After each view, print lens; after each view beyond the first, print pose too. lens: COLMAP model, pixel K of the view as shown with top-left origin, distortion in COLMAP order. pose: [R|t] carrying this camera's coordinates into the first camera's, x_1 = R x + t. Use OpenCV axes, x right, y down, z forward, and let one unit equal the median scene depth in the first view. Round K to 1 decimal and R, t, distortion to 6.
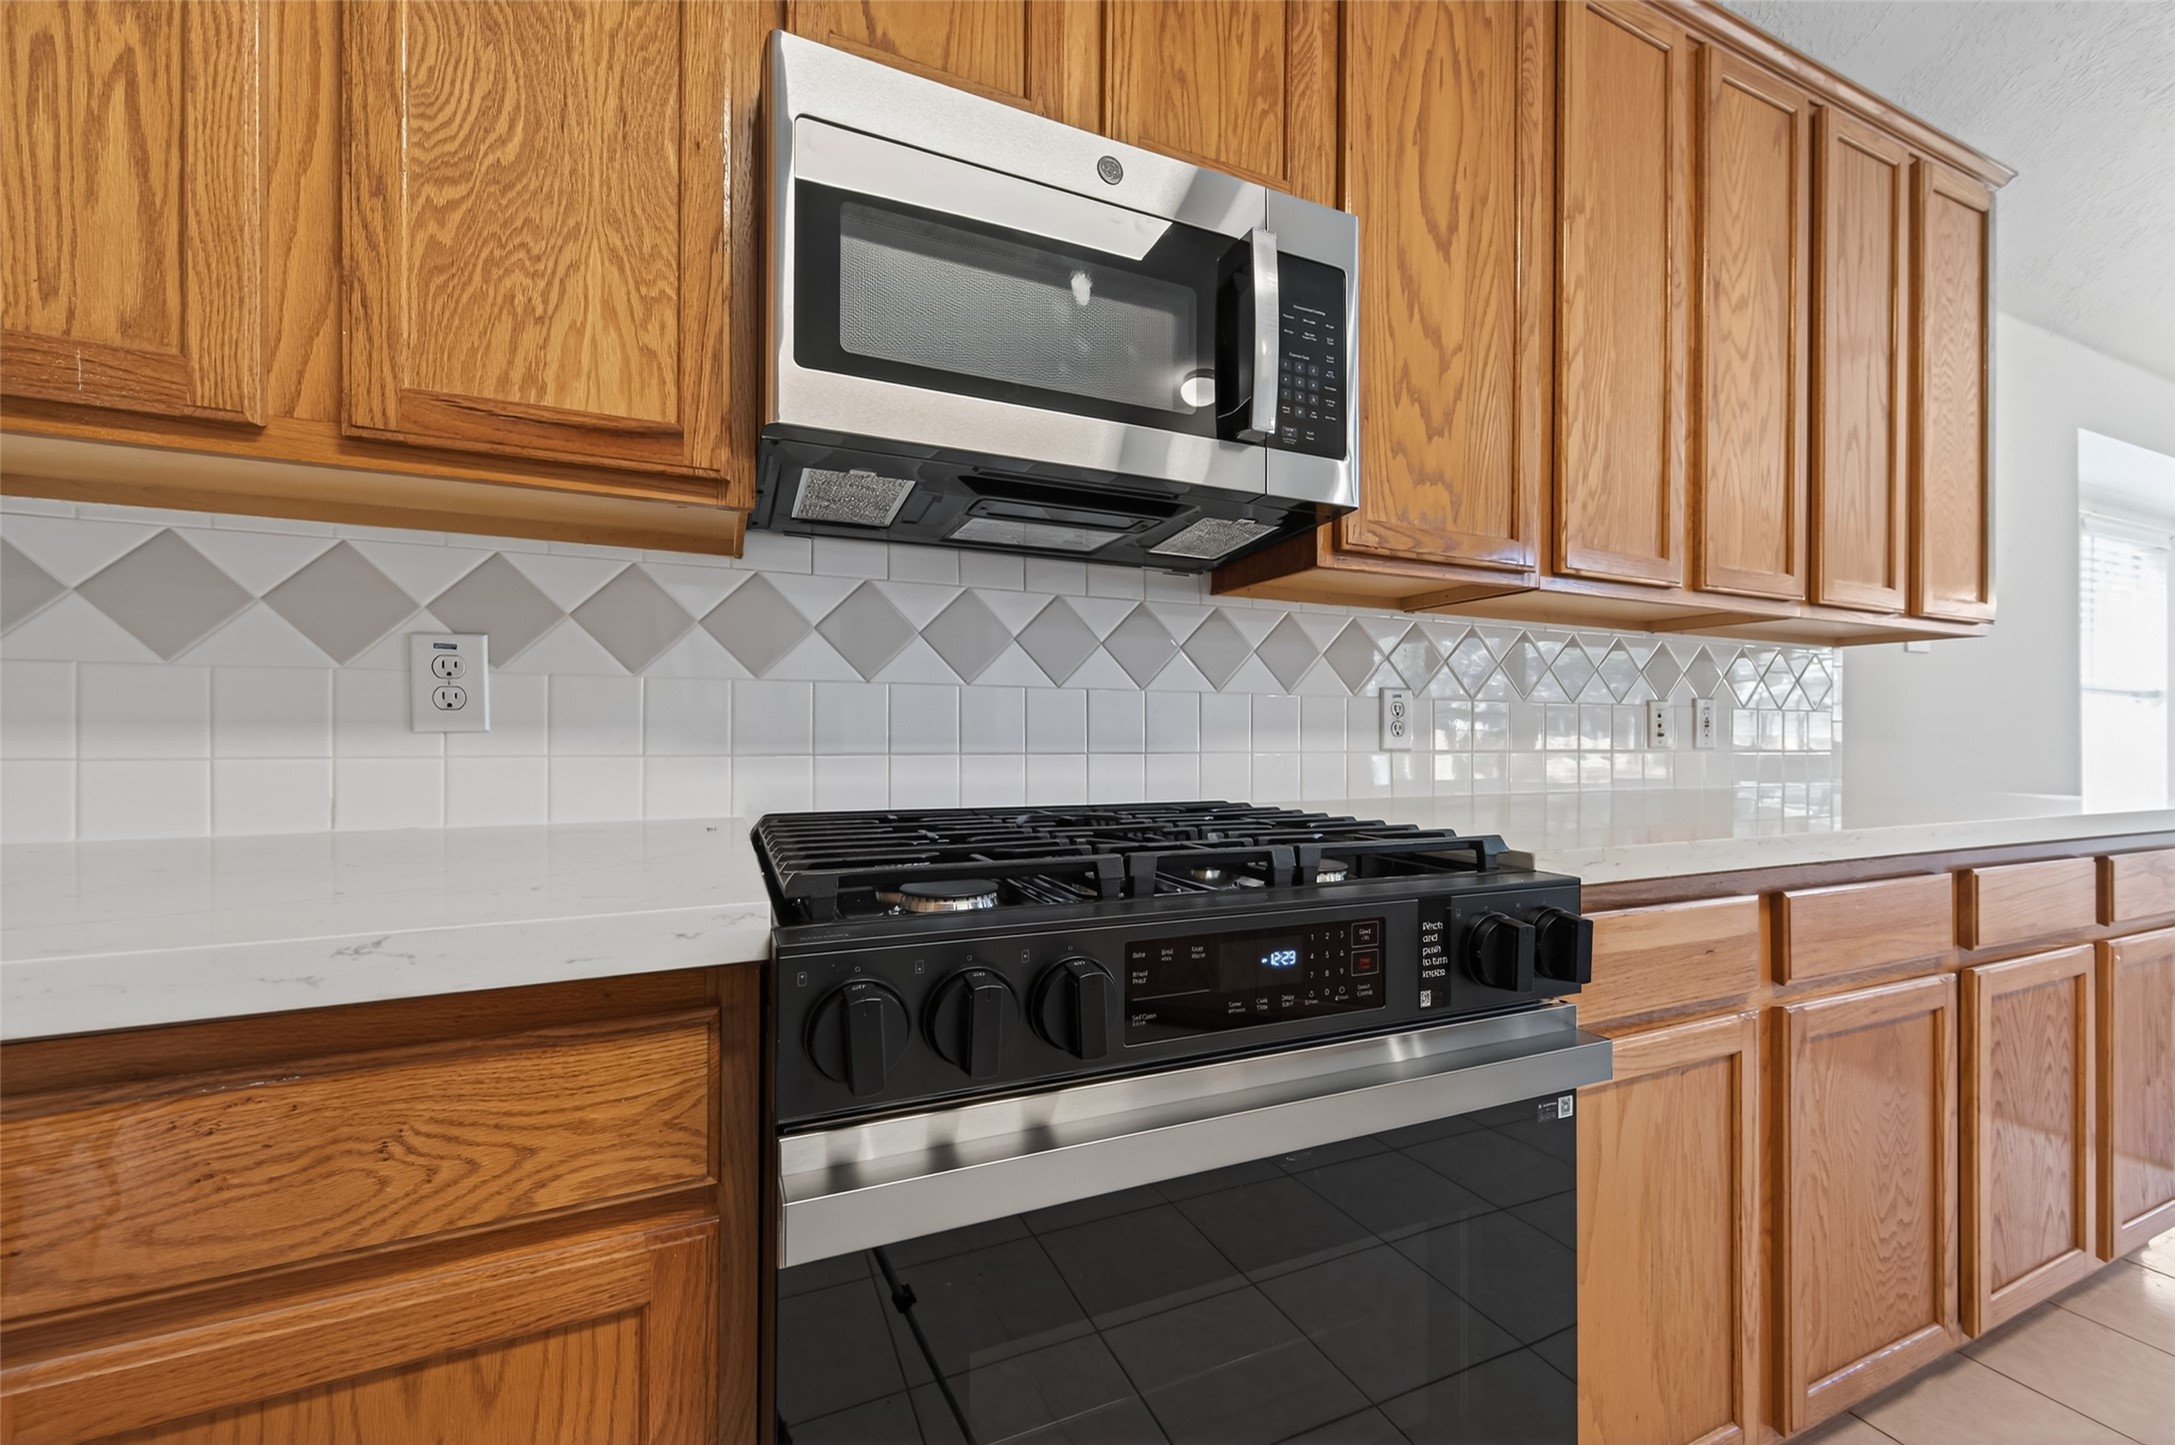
lens RADIAL K [[844.1, 0, 1089.7], [0, 844.1, 729.5], [0, 0, 1]] dist [0.010286, -0.000247]
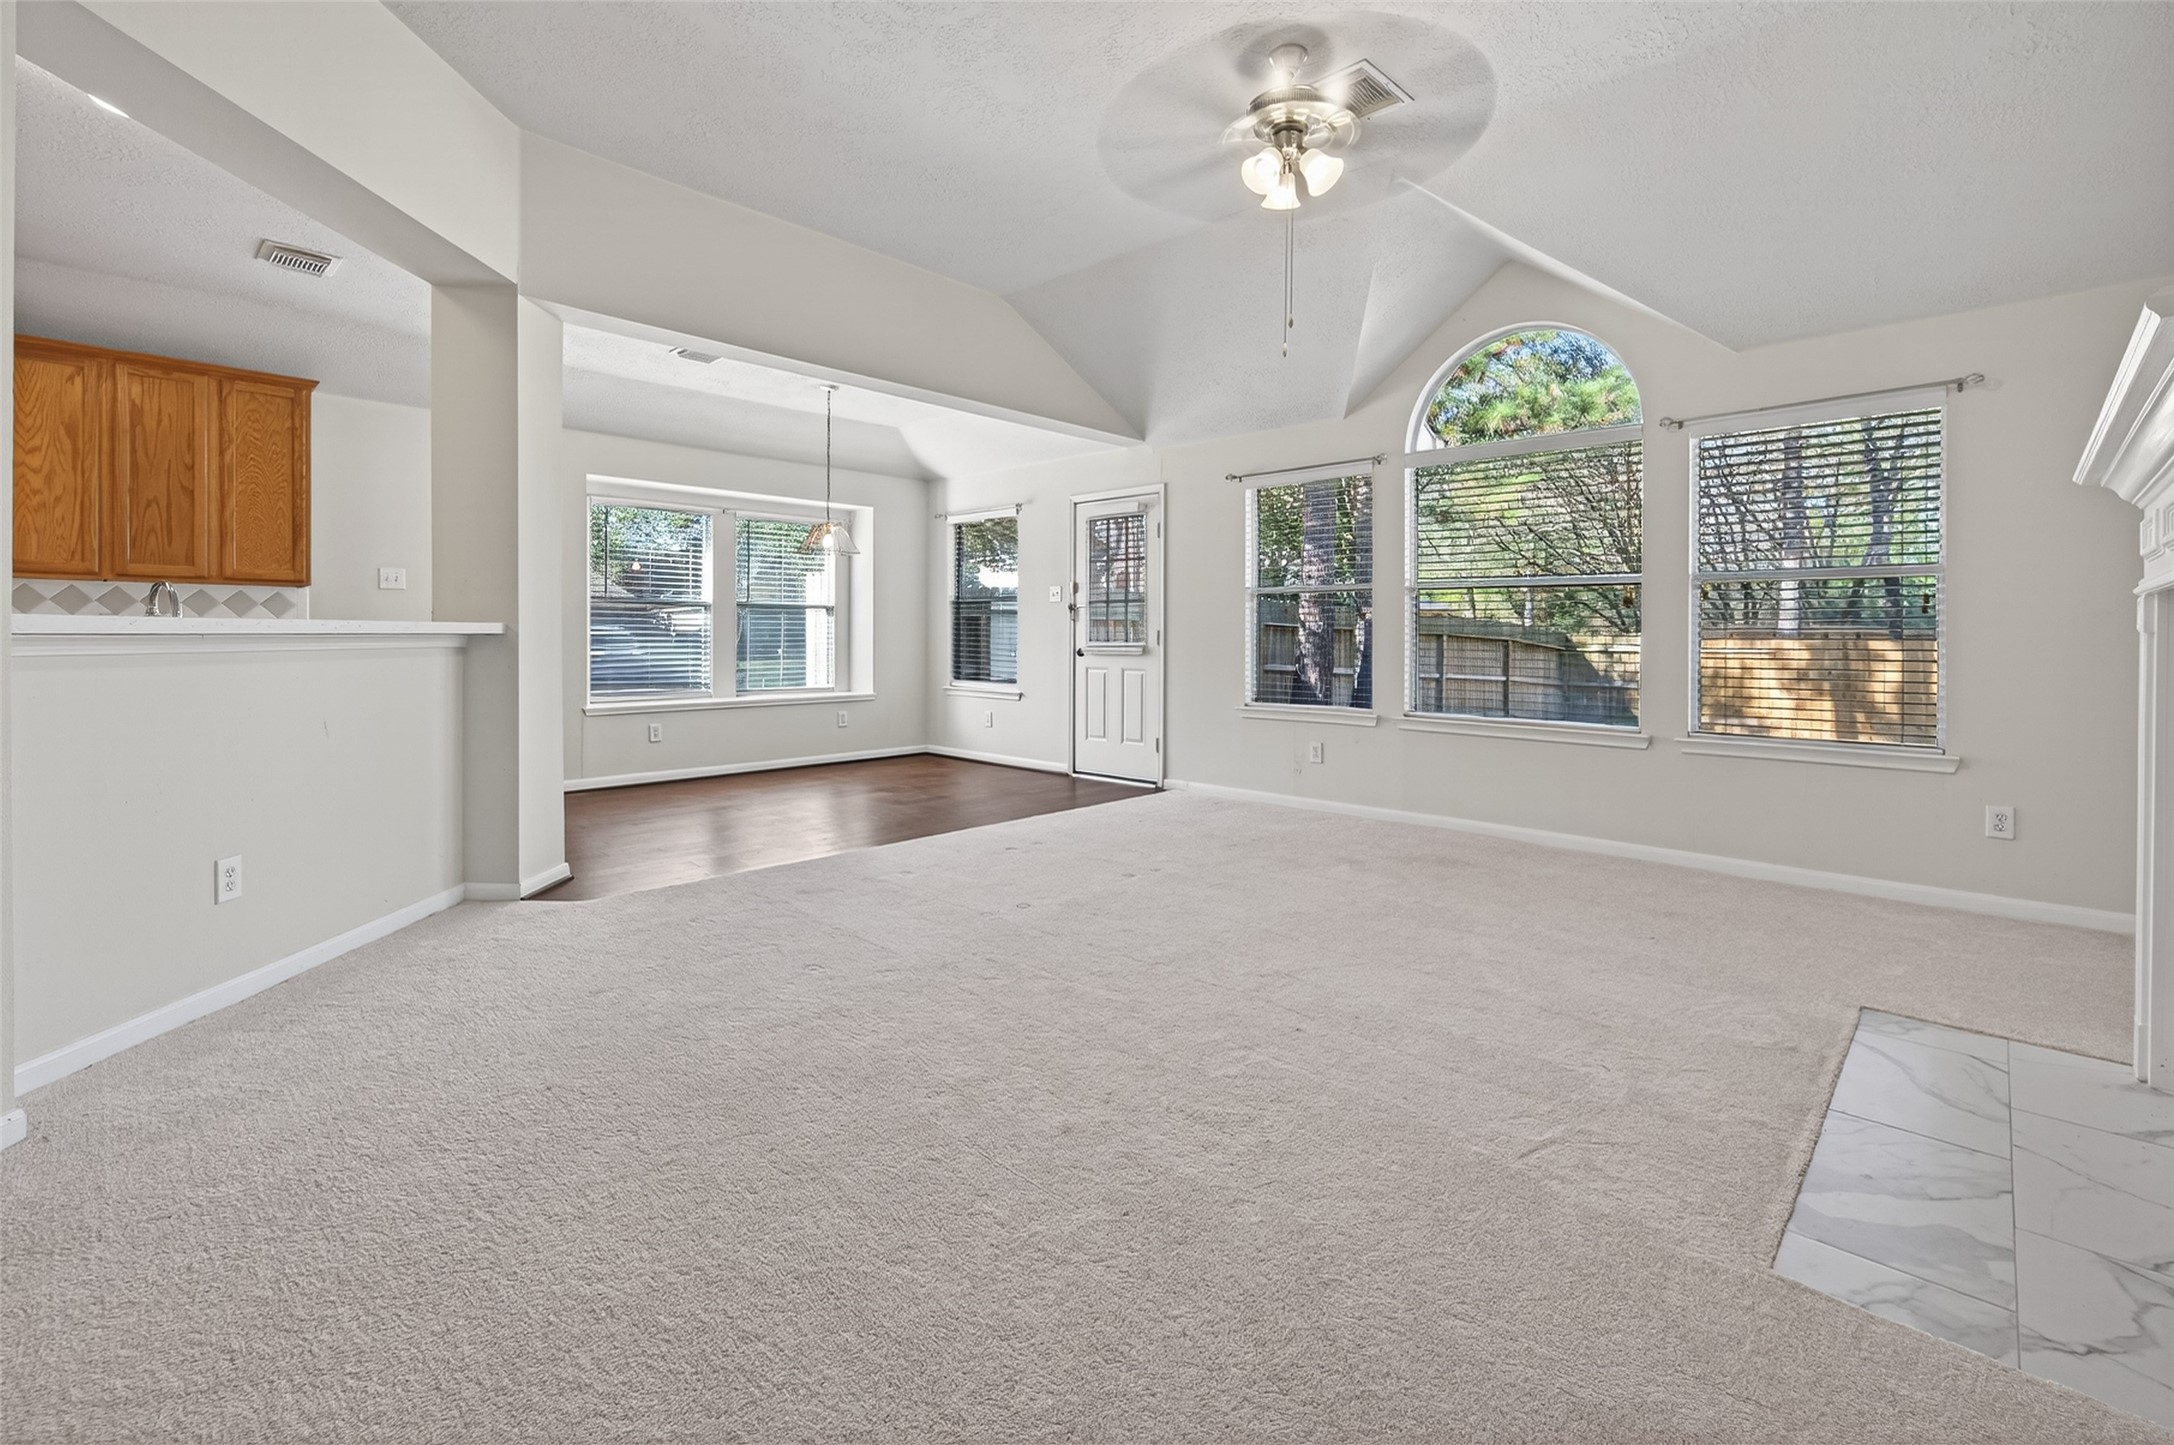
lens RADIAL K [[957.5, 0, 1089.5], [0, 957.5, 642.2], [0, 0, 1]] dist [0.009438, -0.000296]
pose [[0.927139, -0.004188, 0.374694, 4.579538], [-0.000279, 0.999930, 0.011867, 0.021186], [-0.374718, -0.011107, 0.927072, -4.880857]]
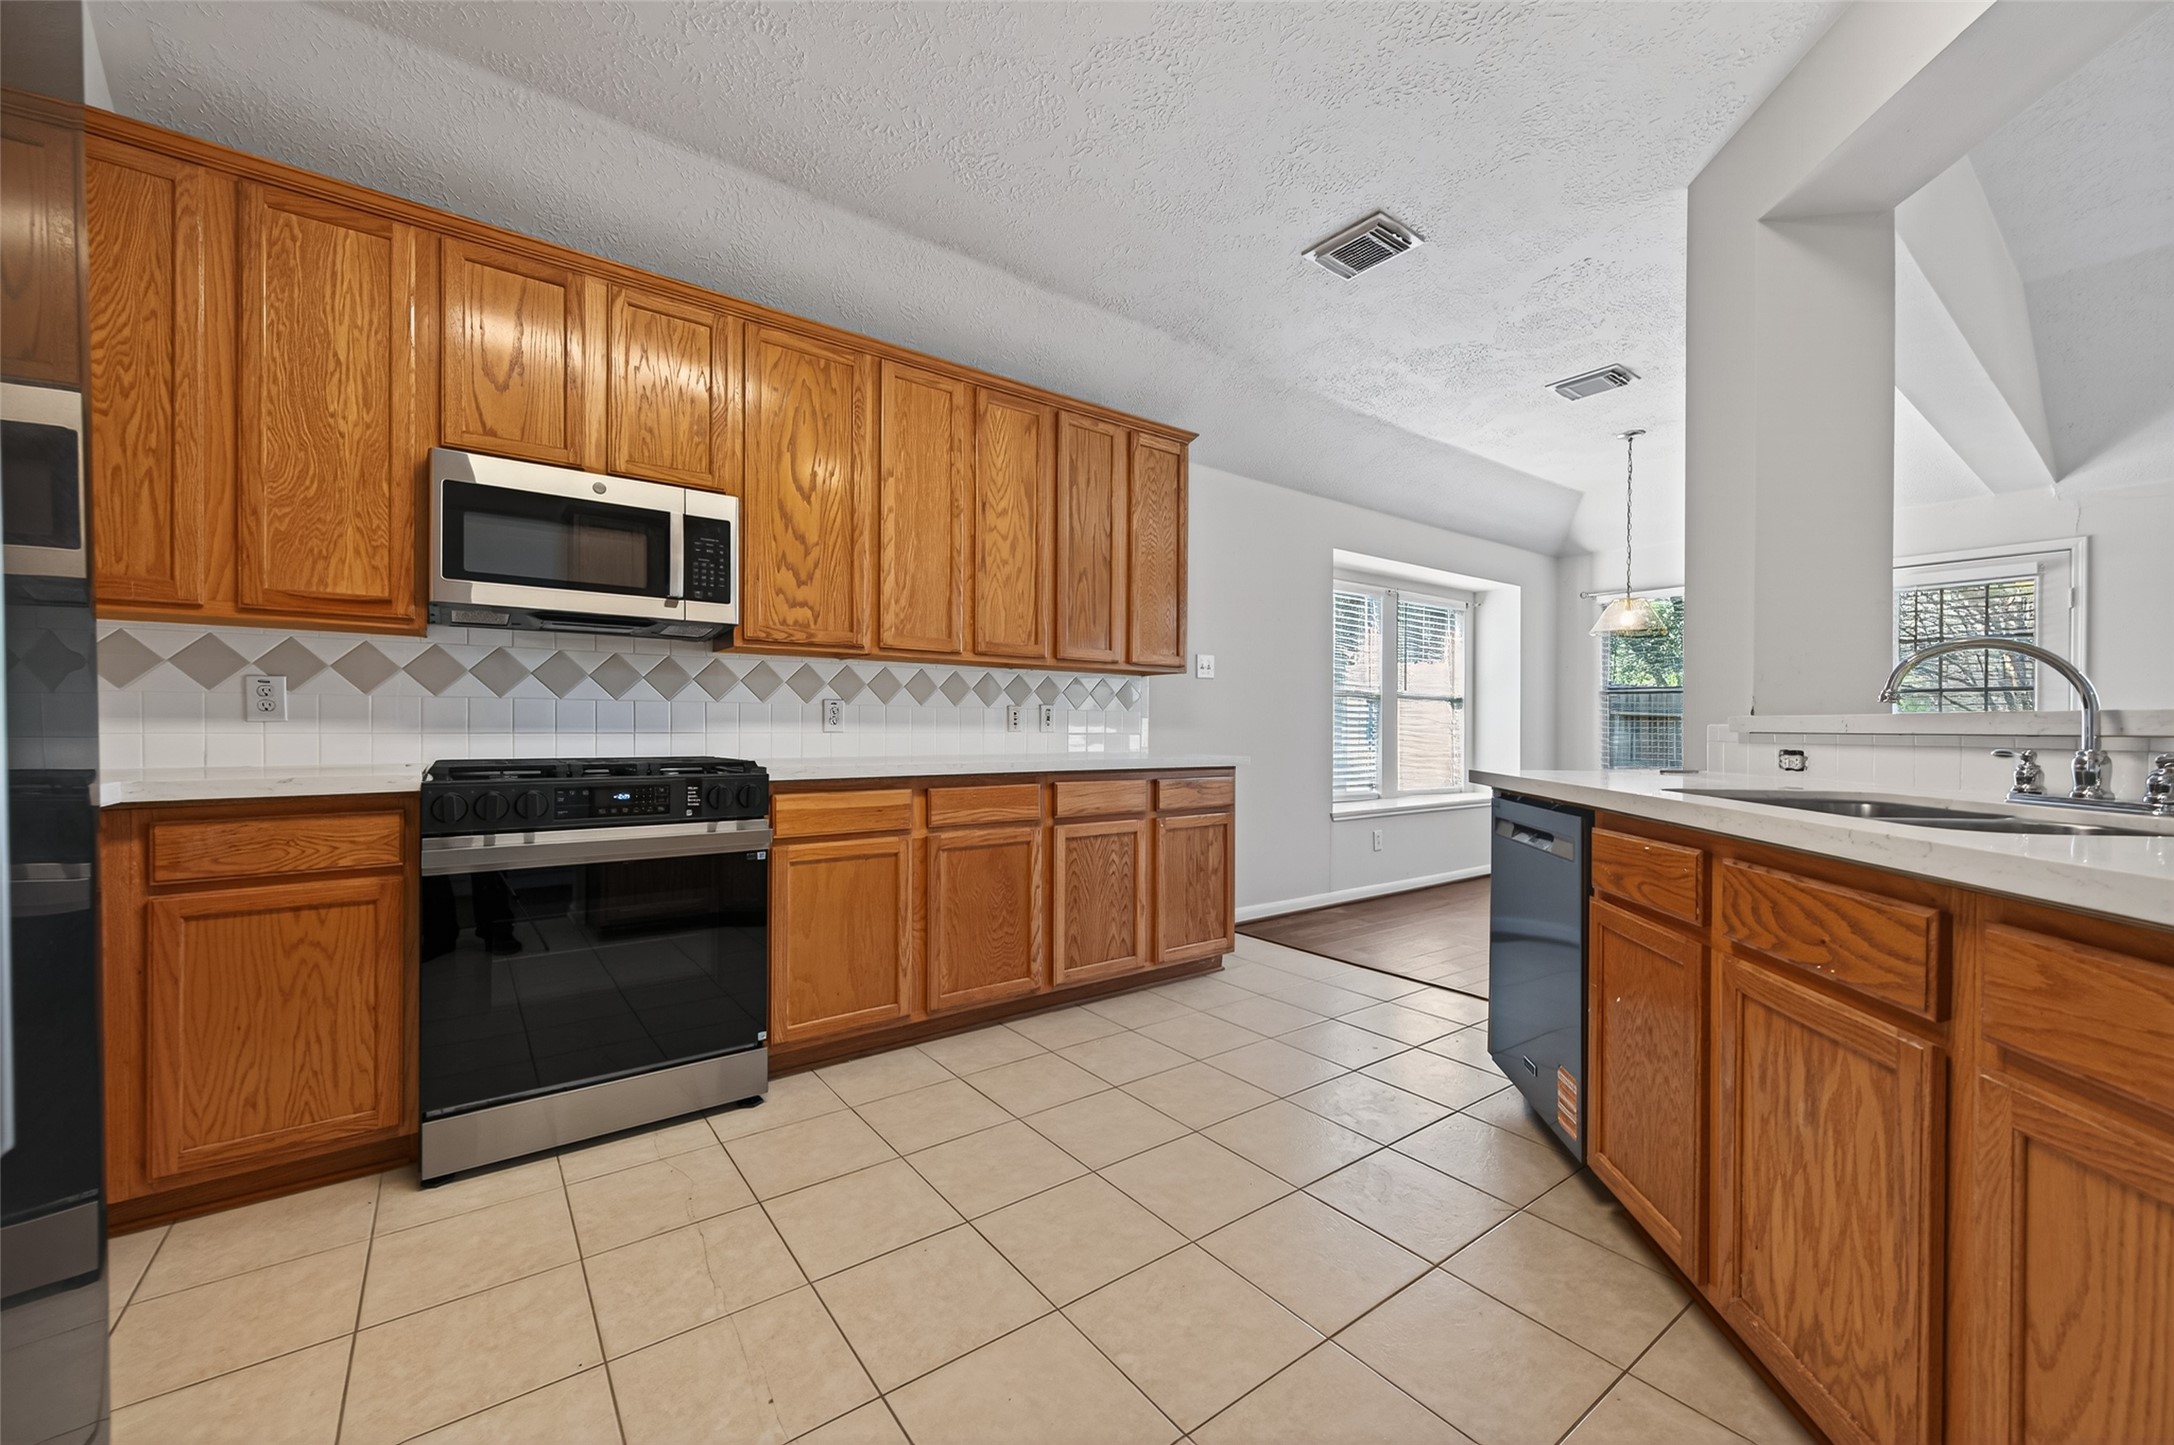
lens RADIAL K [[843.7, 0, 1089.2], [0, 843.7, 729.5], [0, 0, 1]] dist [0.010286, -0.000247]
pose [[0.974456, -0.000354, 0.224576, 0.934043], [-0.001490, 0.999967, 0.008042, 0.003720], [-0.224572, -0.008171, 0.974423, -1.851540]]
